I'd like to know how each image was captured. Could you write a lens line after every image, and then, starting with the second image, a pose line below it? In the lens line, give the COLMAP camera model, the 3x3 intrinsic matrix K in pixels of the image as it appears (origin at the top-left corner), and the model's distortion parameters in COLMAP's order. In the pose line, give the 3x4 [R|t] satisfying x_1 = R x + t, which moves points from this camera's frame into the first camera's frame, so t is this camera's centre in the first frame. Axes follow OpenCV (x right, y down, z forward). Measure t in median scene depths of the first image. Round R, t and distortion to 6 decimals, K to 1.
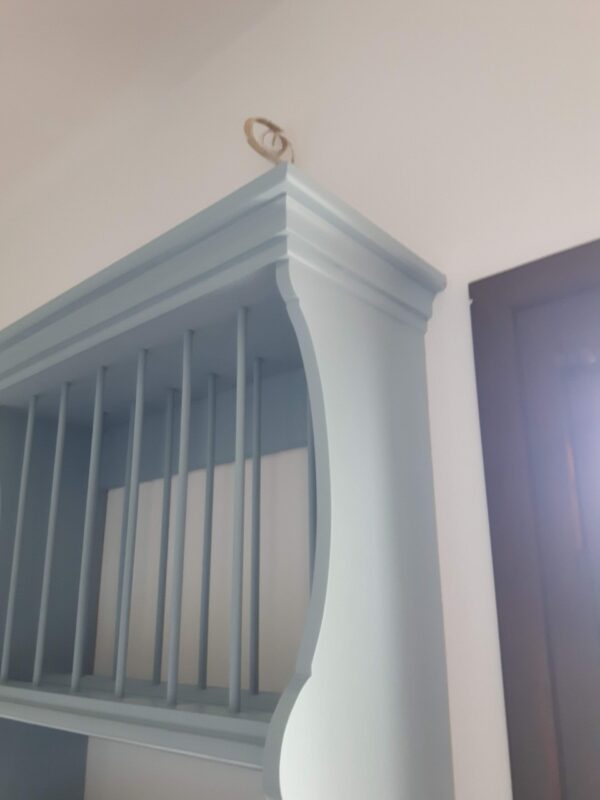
lens RADIAL K [[667.1, 0, 300.0], [0, 667.1, 400.0], [0, 0, 1]] dist [-0.007308, -0.008601]
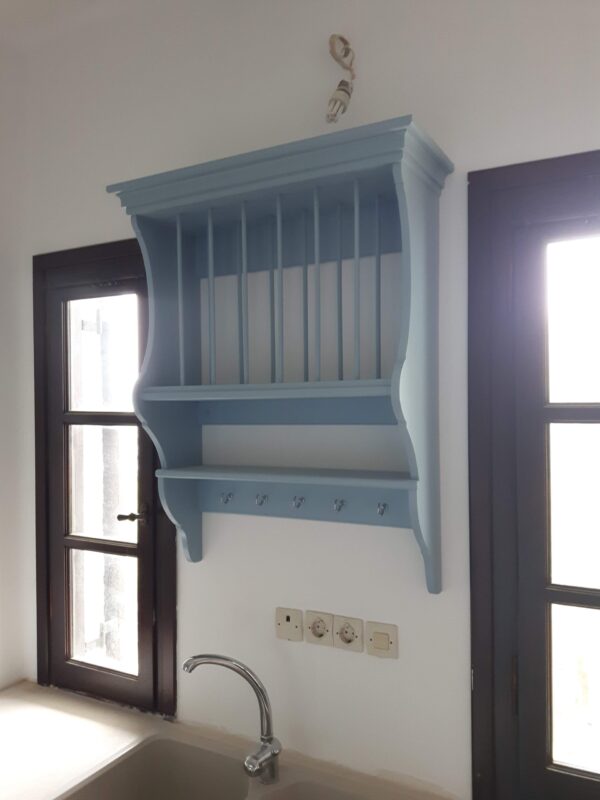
lens RADIAL K [[667.1, 0, 300.0], [0, 667.1, 400.0], [0, 0, 1]] dist [-0.007308, -0.008601]
pose [[0.973653, -0.003688, 0.228003, -0.646306], [-0.062930, 0.956695, 0.284208, -0.065088], [-0.219178, -0.291068, 0.931257, -0.840232]]
